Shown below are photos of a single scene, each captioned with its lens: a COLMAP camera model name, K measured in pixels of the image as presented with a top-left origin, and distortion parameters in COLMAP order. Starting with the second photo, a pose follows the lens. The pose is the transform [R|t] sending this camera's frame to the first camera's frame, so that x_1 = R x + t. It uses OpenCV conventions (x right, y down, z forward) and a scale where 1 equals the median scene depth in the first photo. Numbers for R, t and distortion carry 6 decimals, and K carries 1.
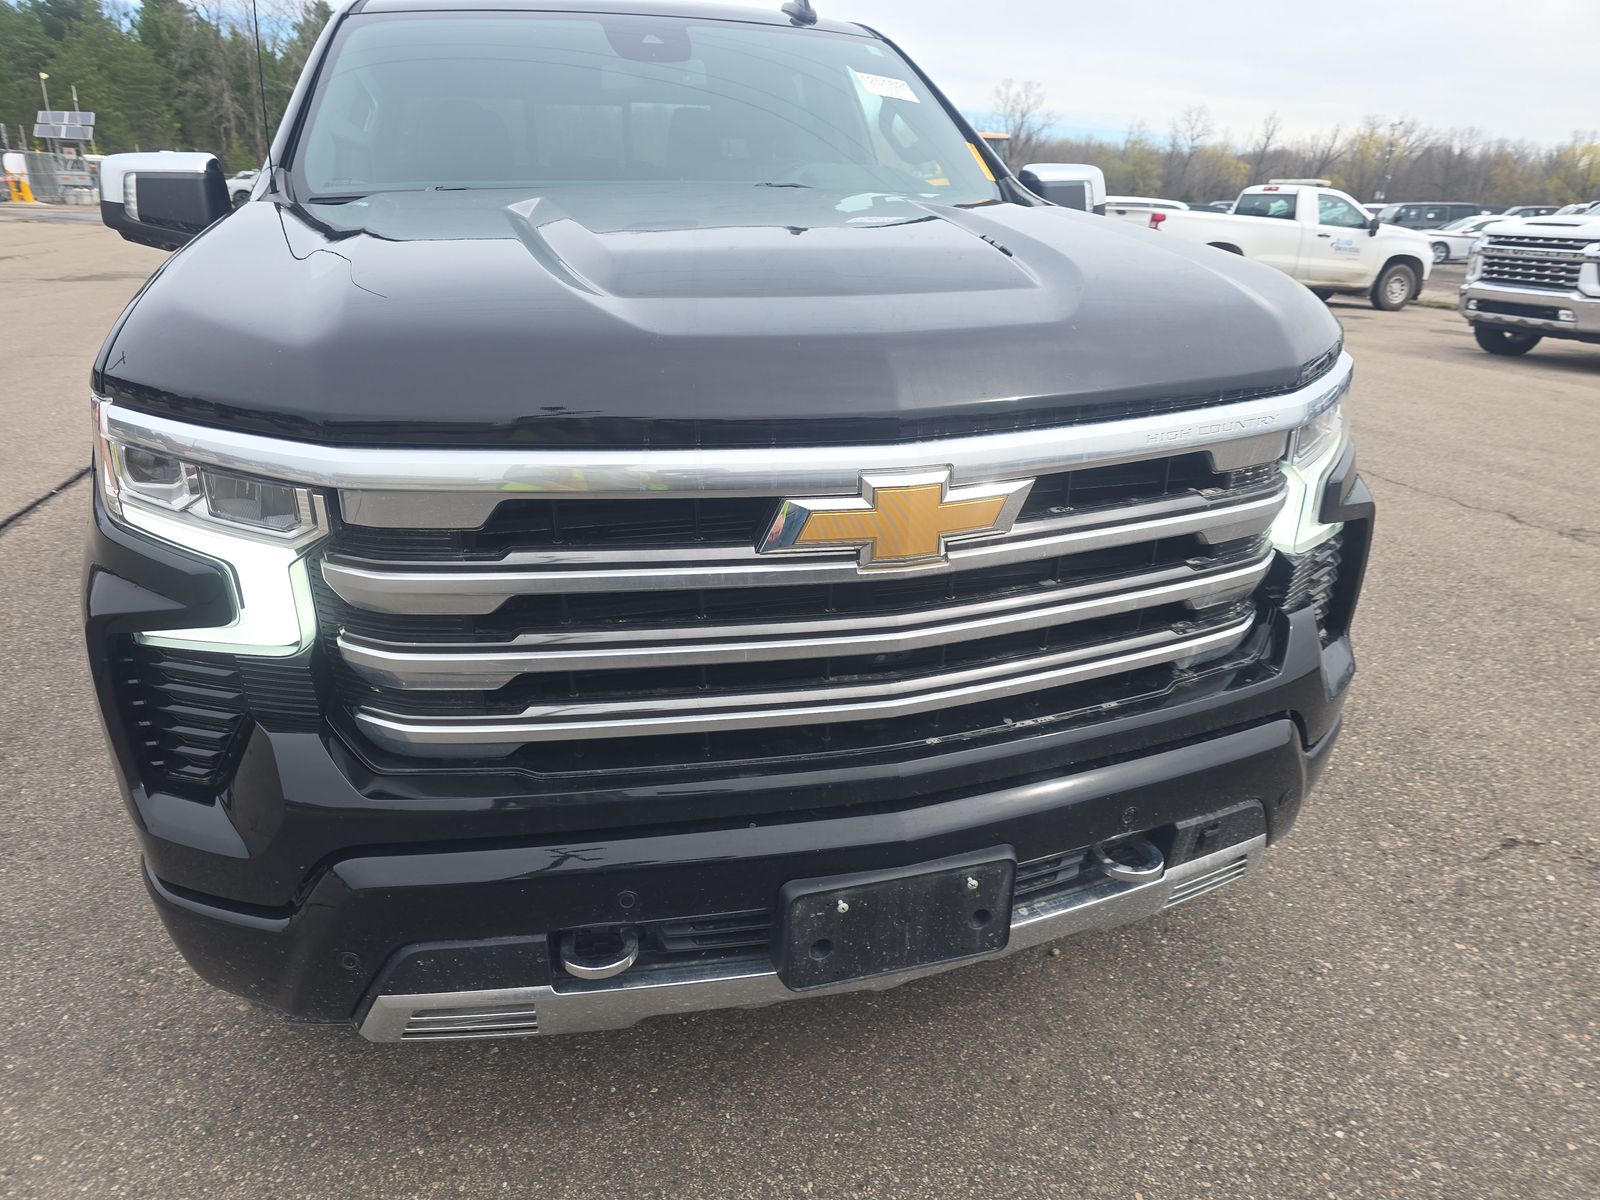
lens RADIAL K [[1145.4, 0, 810.2], [0, 1145.4, 596.6], [0, 0, 1]] dist [0.072026, -0.085087]
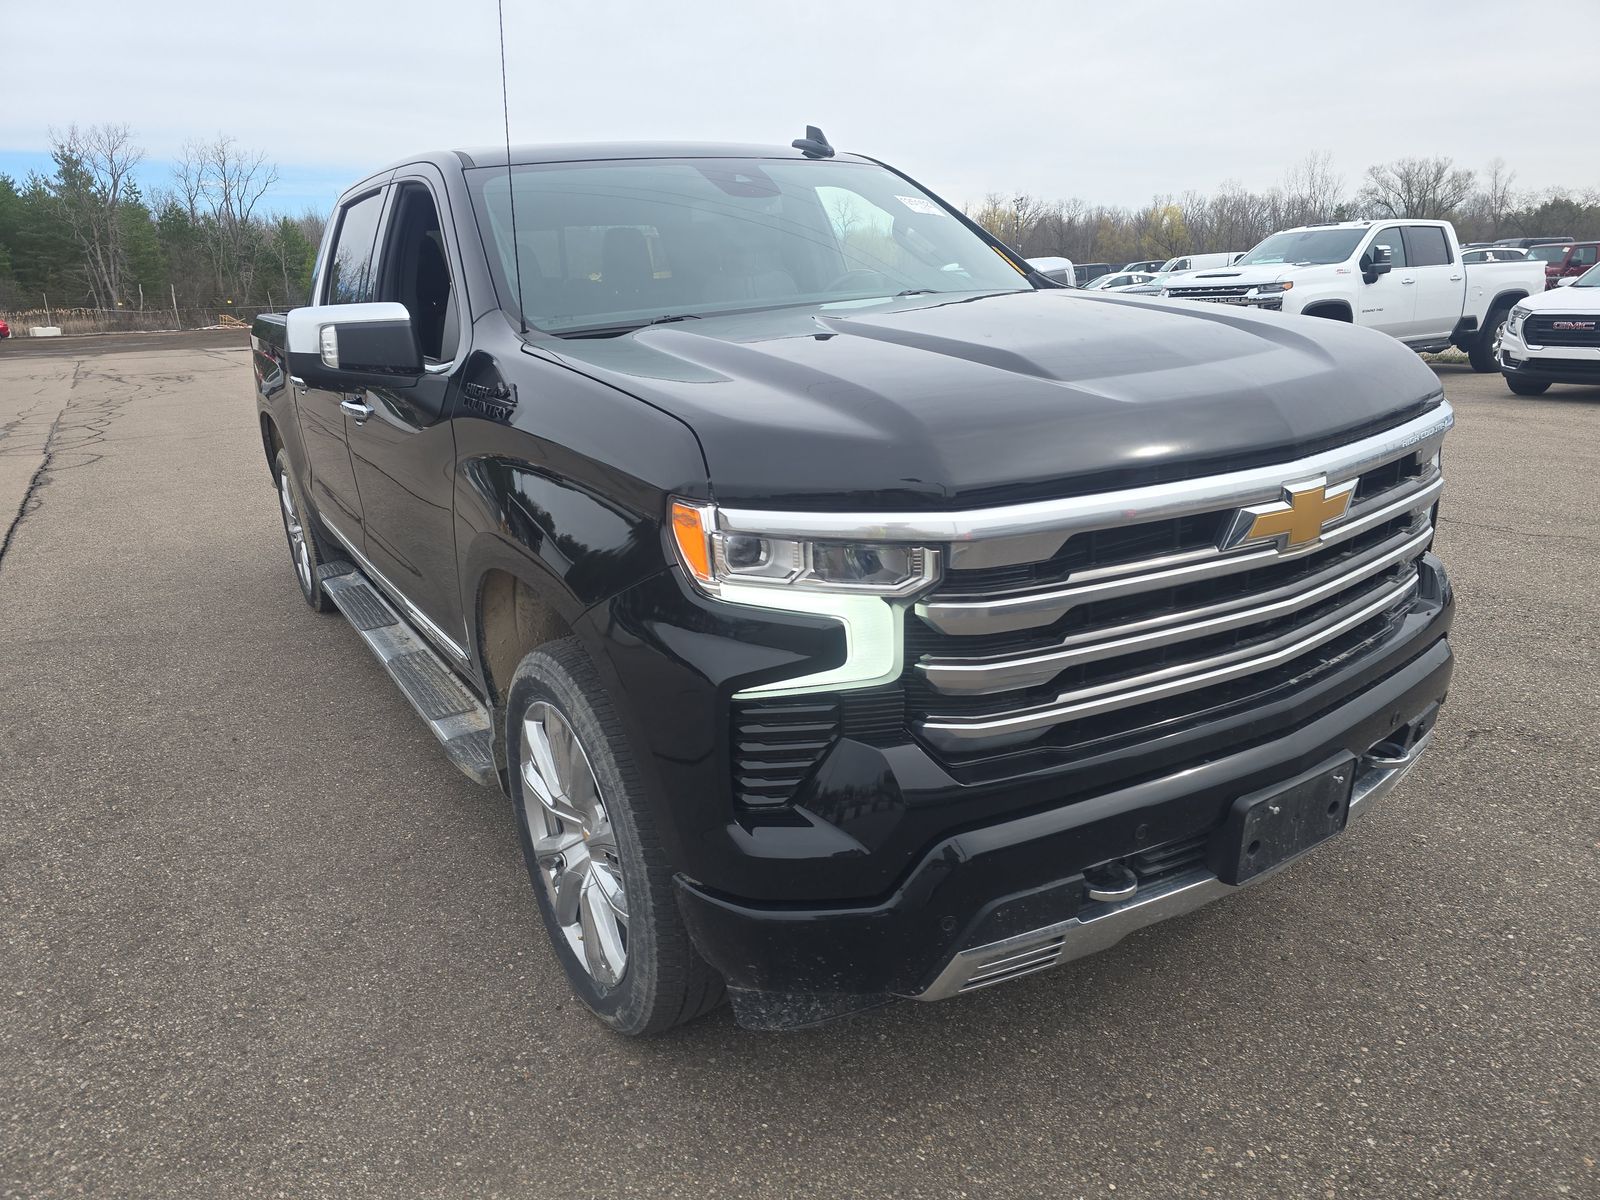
lens RADIAL K [[1161.5, 0, 800.1], [0, 1161.5, 593.9], [0, 0, 1]] dist [0.060223, -0.077570]
pose [[0.954222, -0.140907, 0.263829, -0.779474], [0.160155, 0.985678, -0.052817, 0.005222], [-0.252608, 0.092653, 0.963122, -0.187495]]
